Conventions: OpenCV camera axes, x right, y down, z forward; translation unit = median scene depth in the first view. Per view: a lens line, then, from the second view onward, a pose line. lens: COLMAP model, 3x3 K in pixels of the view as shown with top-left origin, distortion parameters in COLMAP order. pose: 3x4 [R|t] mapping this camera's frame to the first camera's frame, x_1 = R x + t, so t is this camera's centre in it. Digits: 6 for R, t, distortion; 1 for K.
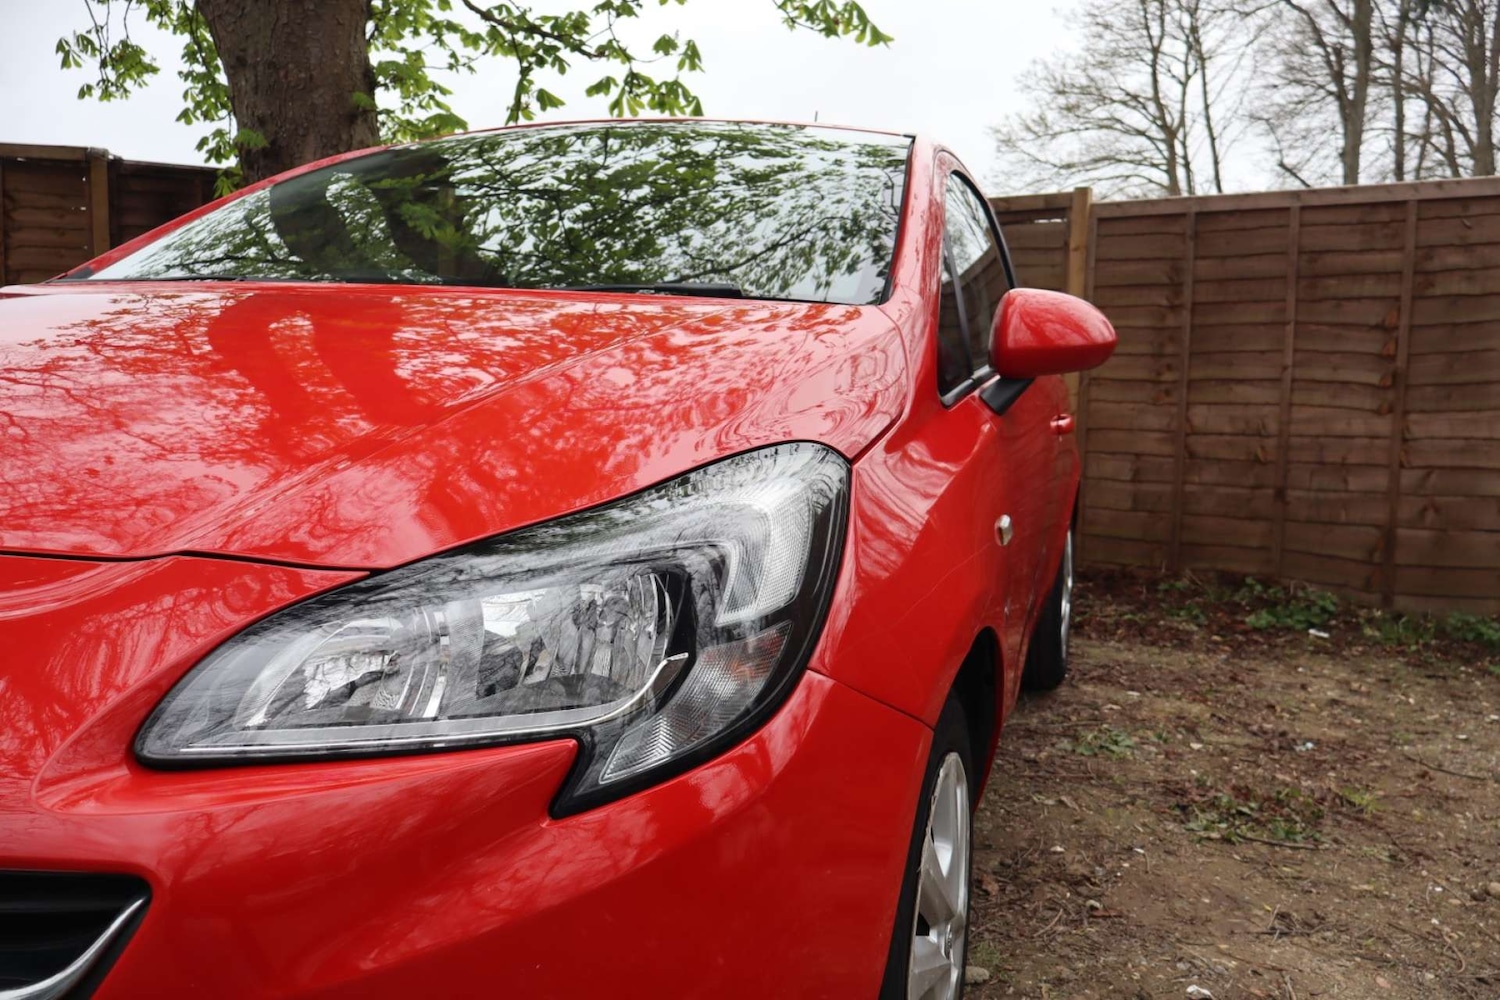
lens RADIAL K [[1232.0, 0, 747.3], [0, 1232.0, 492.5], [0, 0, 1]] dist [0.012576, -0.020821]
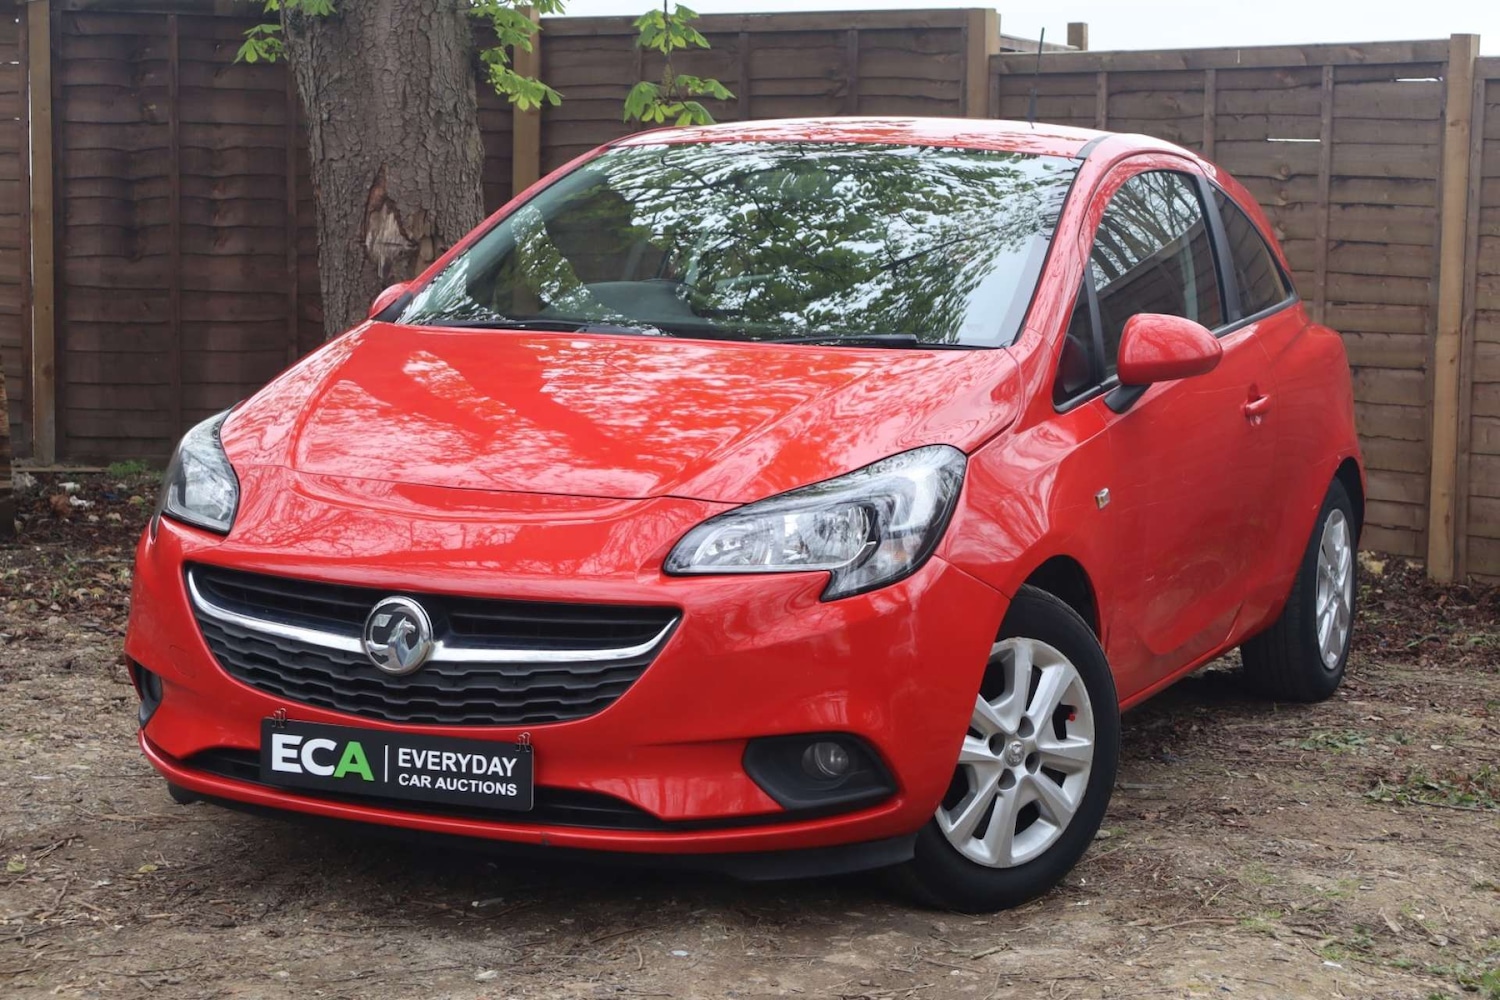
lens RADIAL K [[2958.2, 0, 740.8], [0, 2958.2, 485.7], [0, 0, 1]] dist [-0.005013, 0.000000]
pose [[0.994443, 0.000301, -0.105276, 0.133042], [-0.000106, 0.999998, 0.001855, 0.008830], [0.105276, -0.001834, 0.994441, -2.120385]]
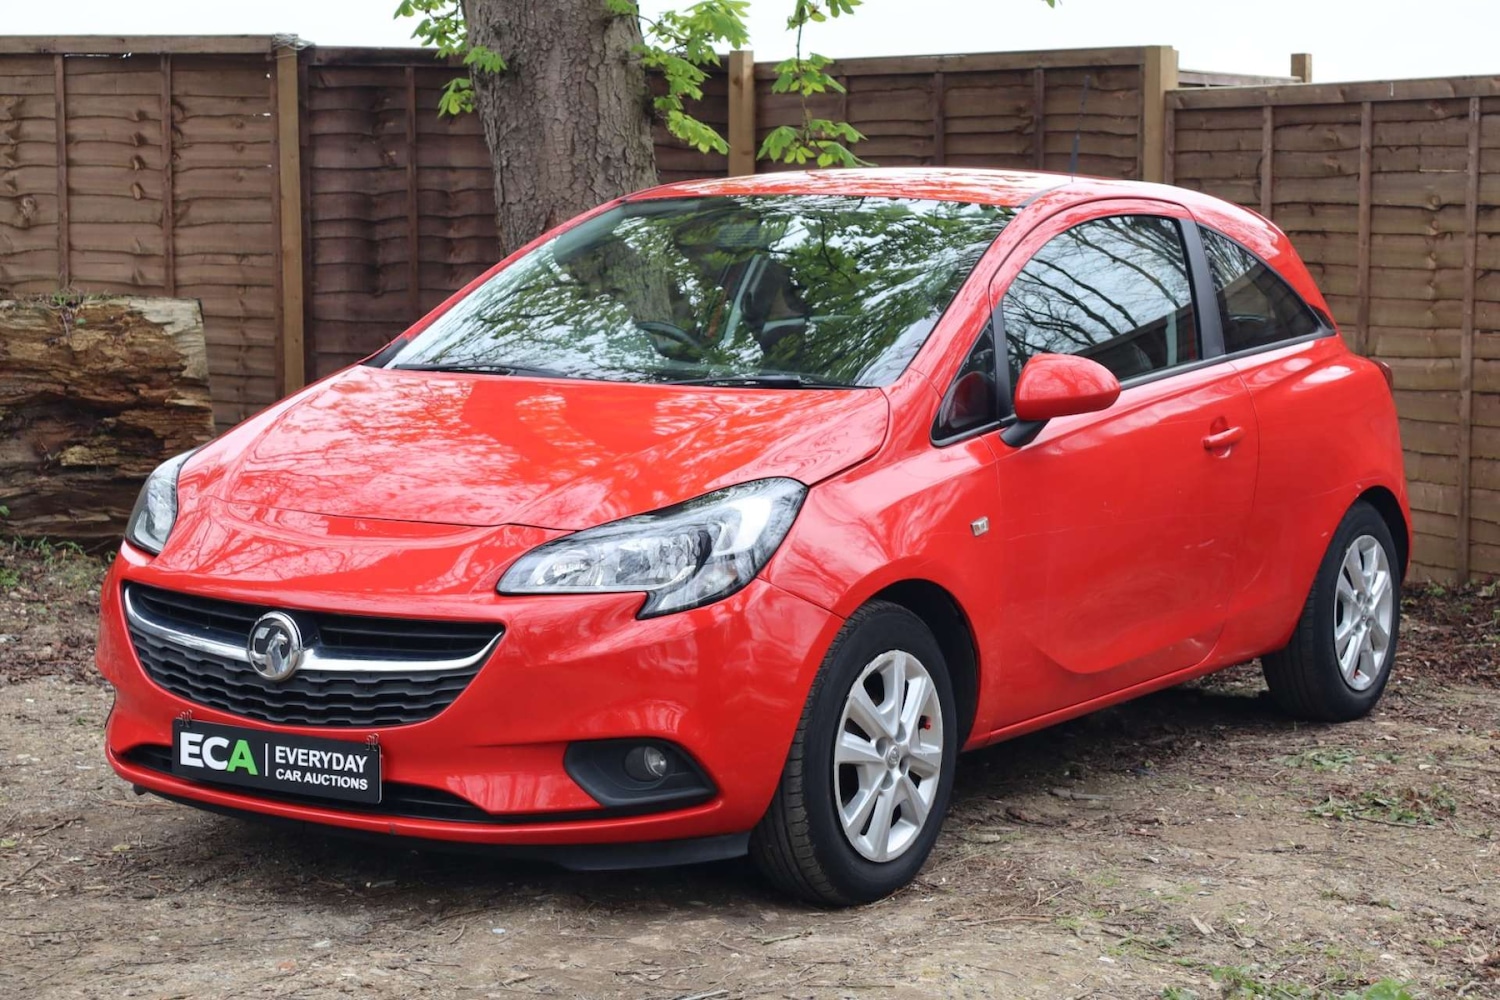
lens RADIAL K [[2958.2, 0, 763.6], [0, 2958.2, 509.6], [0, 0, 1]] dist [-0.005013, 0.000000]
pose [[0.963616, 0.004296, -0.267256, 0.809556], [-0.003031, 0.999982, 0.005147, -0.007399], [0.267273, -0.004150, 0.963612, -2.270471]]
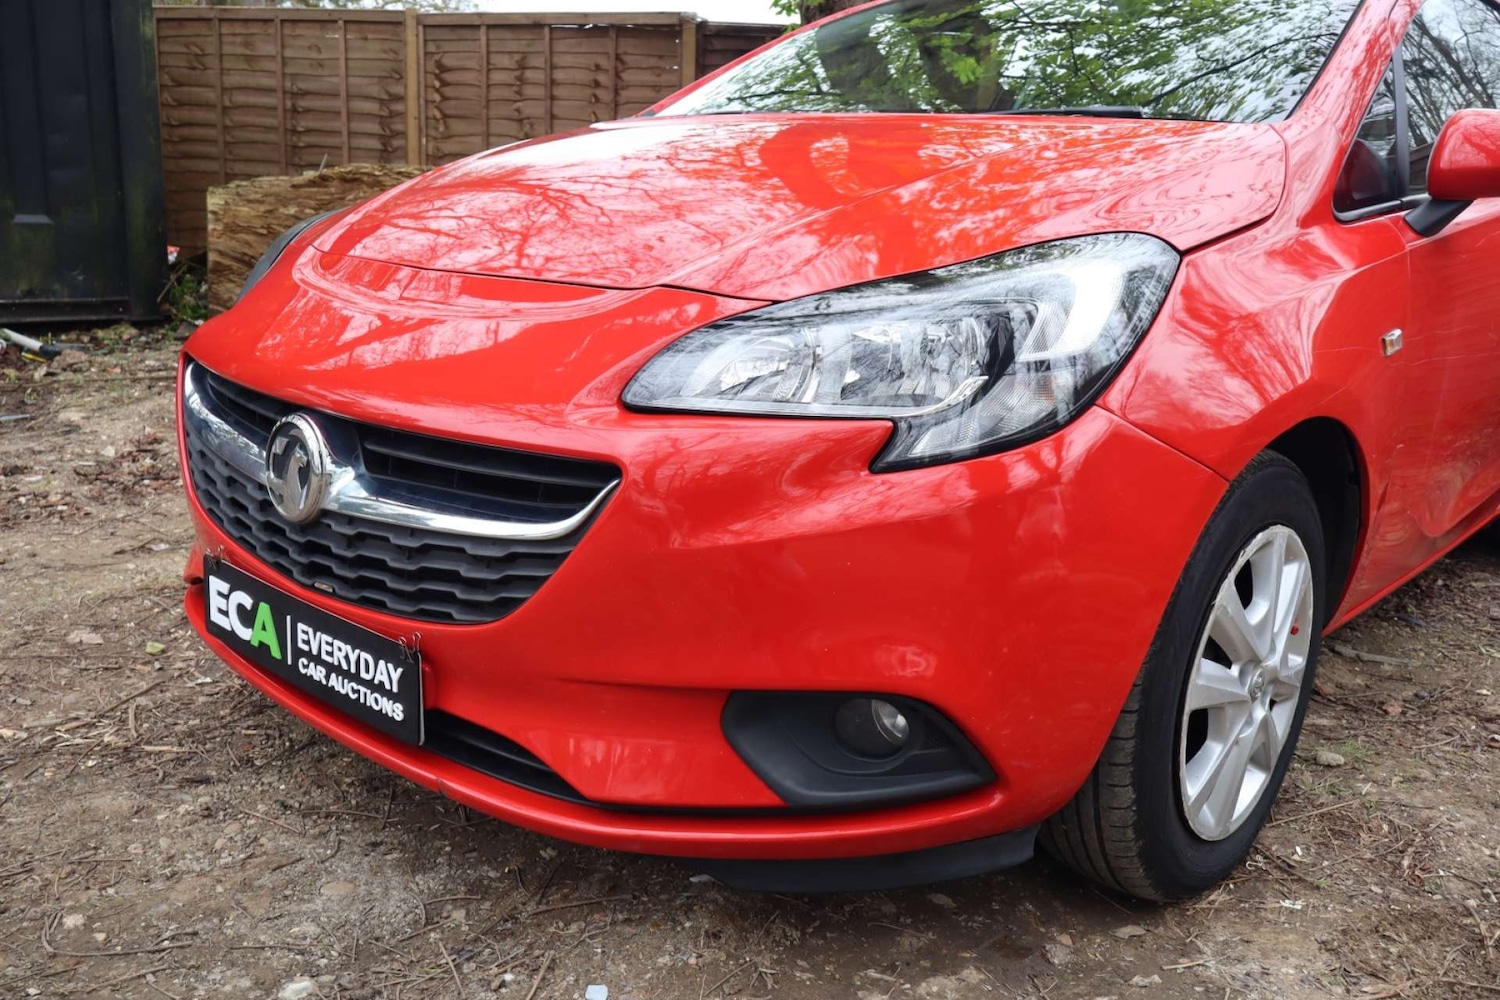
lens RADIAL K [[1232.0, 0, 762.0], [0, 1232.0, 502.9], [0, 0, 1]] dist [0.012576, -0.020821]
pose [[0.909290, 0.104102, -0.402932, 0.137874], [-0.054414, 0.989636, 0.132889, 0.048410], [0.412590, -0.098909, 0.905531, -0.159458]]
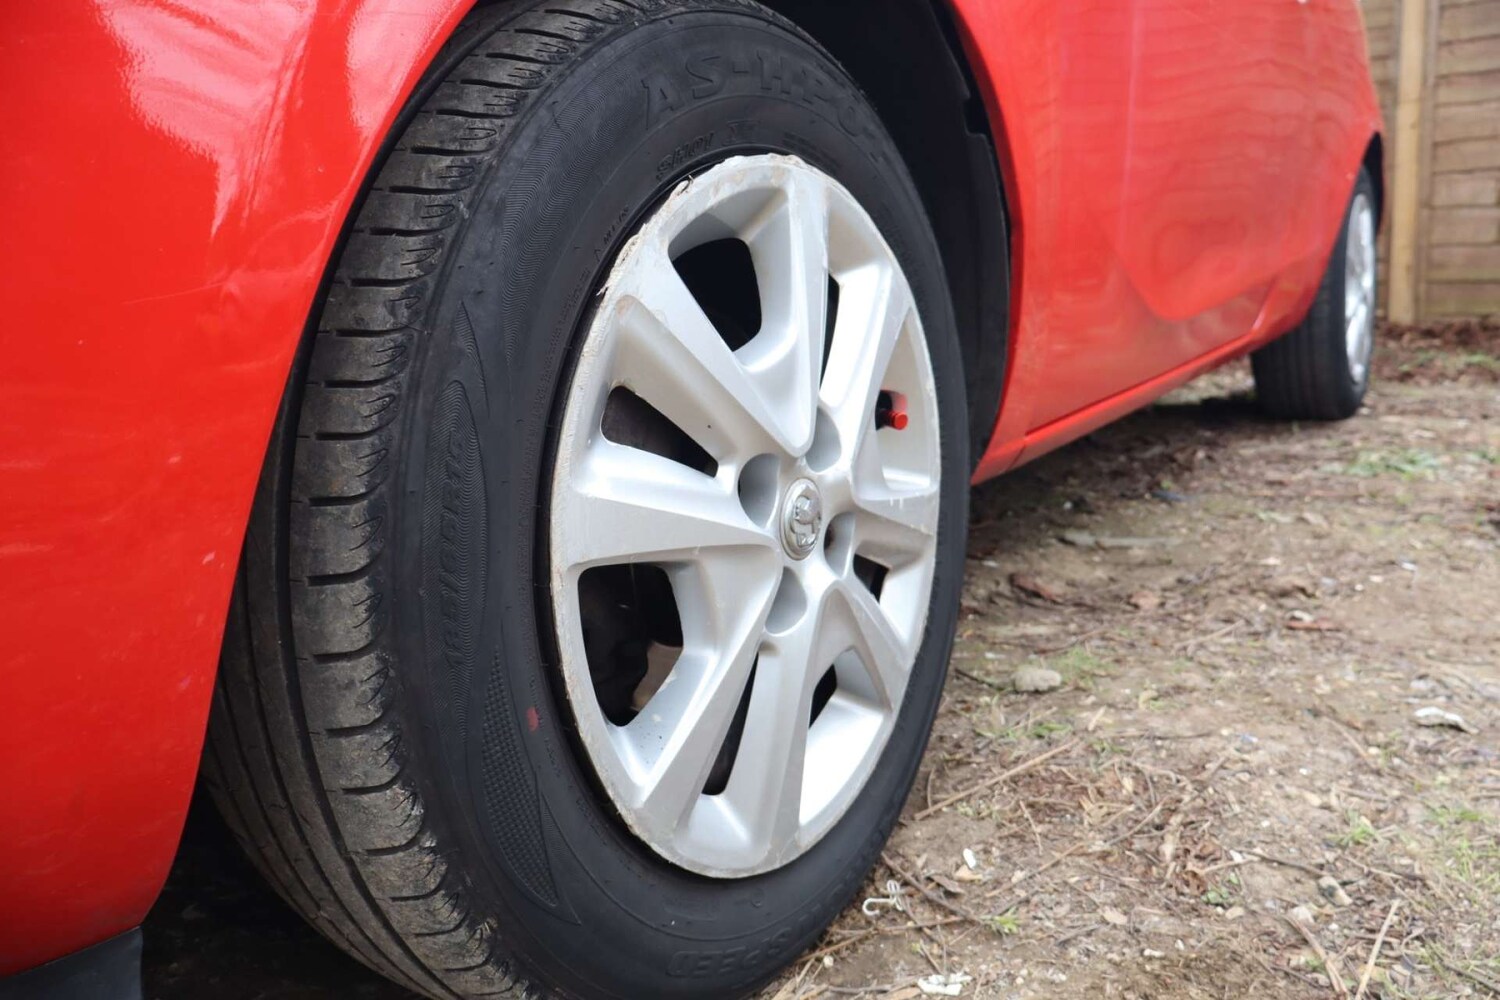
lens RADIAL K [[1232.0, 0, 759.6], [0, 1232.0, 500.5], [0, 0, 1]] dist [0.012576, -0.020821]
pose [[0.963490, -0.027254, -0.266353, 0.207819], [0.055643, 0.993468, 0.099626, 0.220328], [0.261898, -0.110810, 0.958713, 0.358837]]
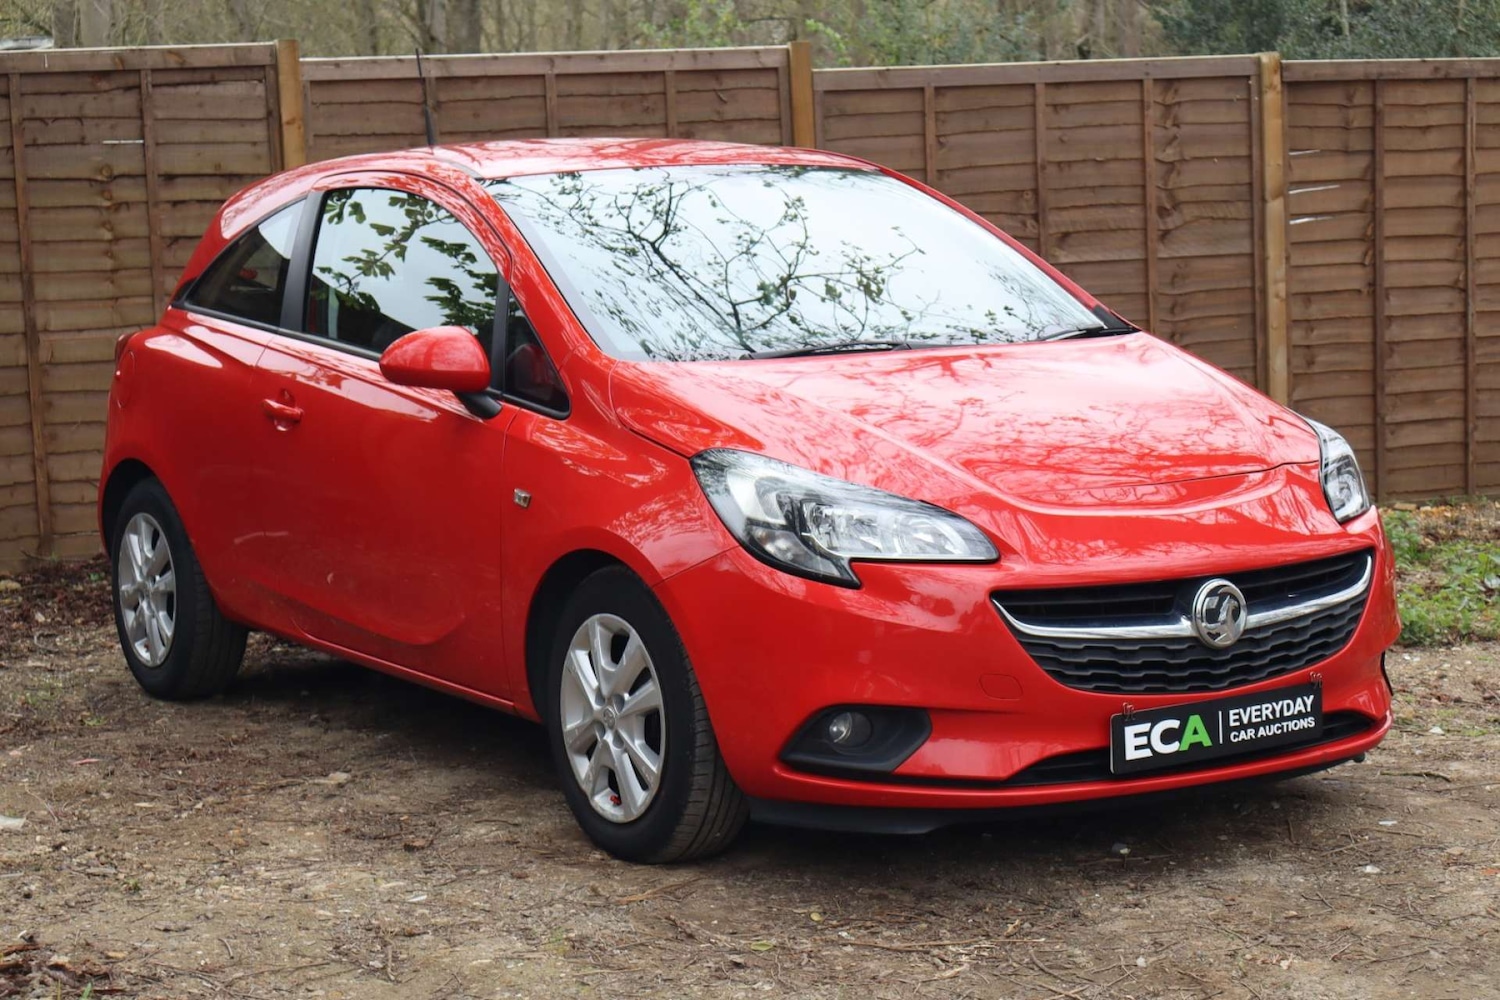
lens RADIAL K [[2958.2, 0, 736.1], [0, 2958.2, 504.9], [0, 0, 1]] dist [-0.005013, 0.000000]
pose [[0.631500, -0.137620, 0.763065, -2.970693], [0.120048, 0.989610, 0.079127, -0.252688], [-0.766026, 0.041636, 0.641460, -1.104255]]
